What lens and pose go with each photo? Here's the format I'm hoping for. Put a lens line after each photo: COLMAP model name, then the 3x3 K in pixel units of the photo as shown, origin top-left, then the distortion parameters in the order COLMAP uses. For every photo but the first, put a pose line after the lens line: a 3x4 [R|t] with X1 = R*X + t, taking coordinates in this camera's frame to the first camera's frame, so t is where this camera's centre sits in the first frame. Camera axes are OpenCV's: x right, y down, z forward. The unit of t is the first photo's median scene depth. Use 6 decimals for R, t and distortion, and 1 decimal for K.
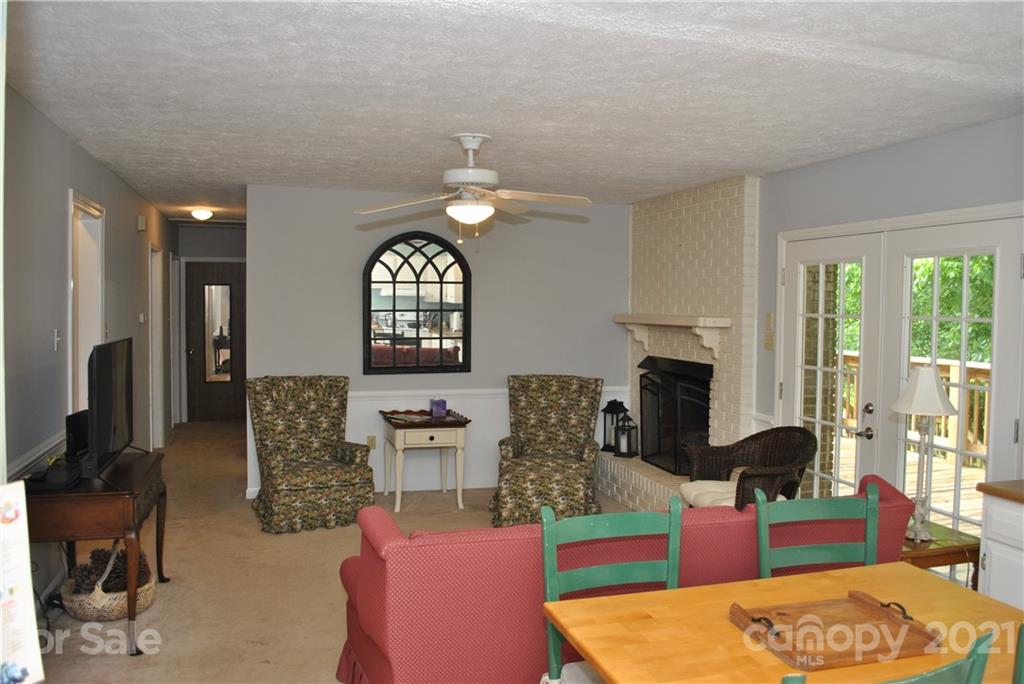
lens RADIAL K [[802.0, 0, 514.3], [0, 802.0, 334.1], [0, 0, 1]] dist [-0.076155, -0.077773]
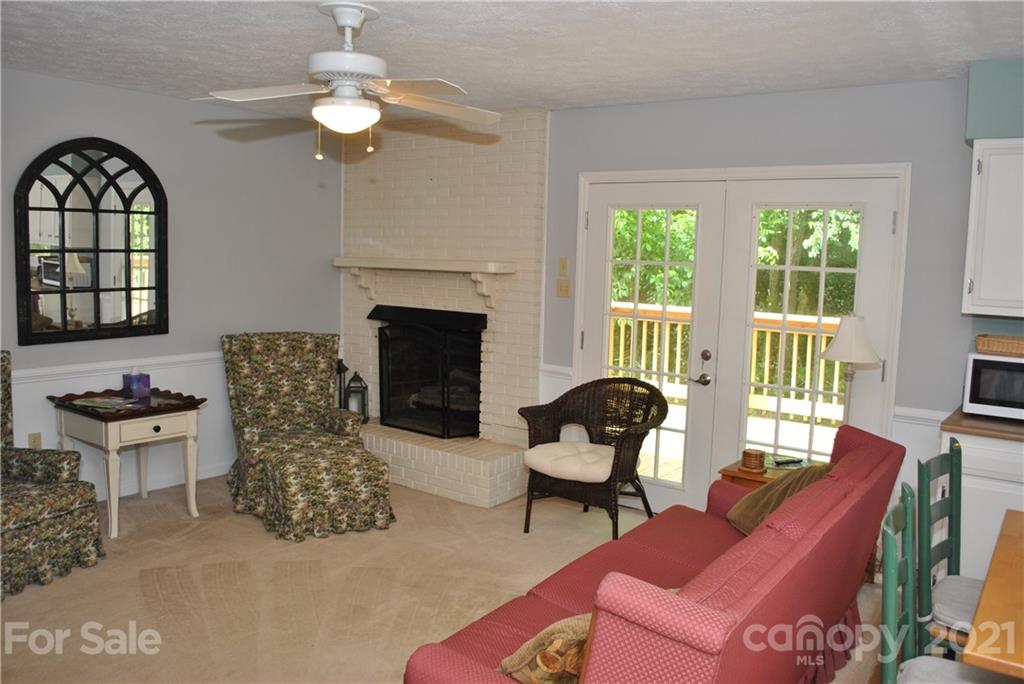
lens RADIAL K [[805.5, 0, 517.9], [0, 805.5, 336.2], [0, 0, 1]] dist [-0.083817, 0.012956]
pose [[0.802261, -0.050603, 0.594825, -0.256702], [0.002285, 0.996654, 0.081705, -0.010989], [-0.596969, -0.064190, 0.799692, 0.232468]]
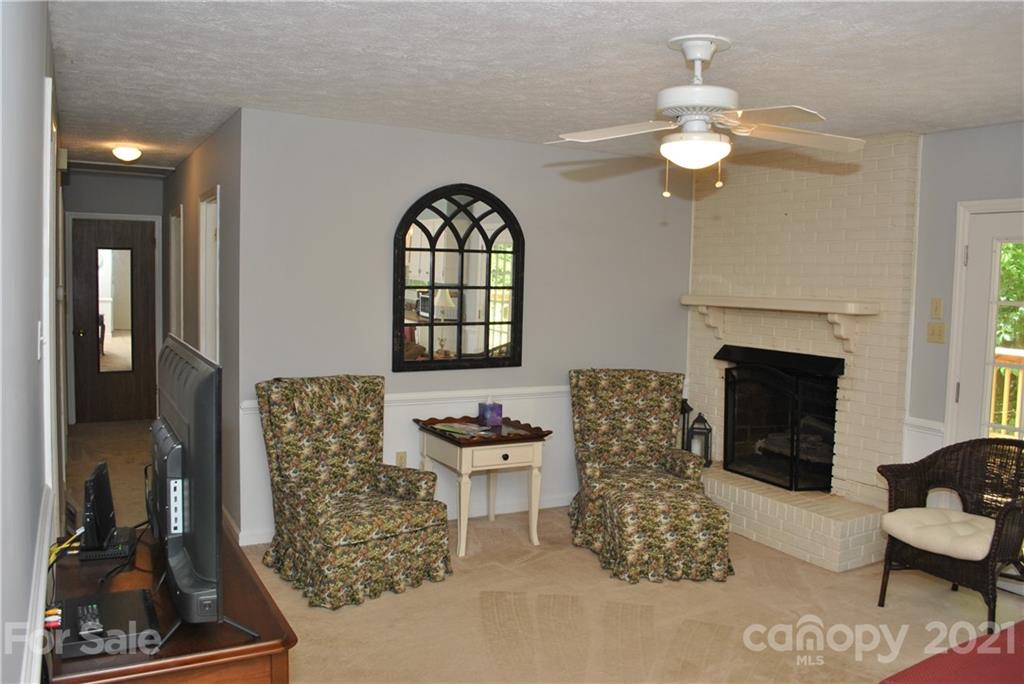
lens RADIAL K [[805.5, 0, 517.9], [0, 805.5, 336.2], [0, 0, 1]] dist [-0.083817, 0.012956]
pose [[0.978068, -0.000834, 0.208283, -0.244959], [-0.007147, 0.999269, 0.037563, -0.013204], [-0.208162, -0.038228, 0.977347, 0.249184]]
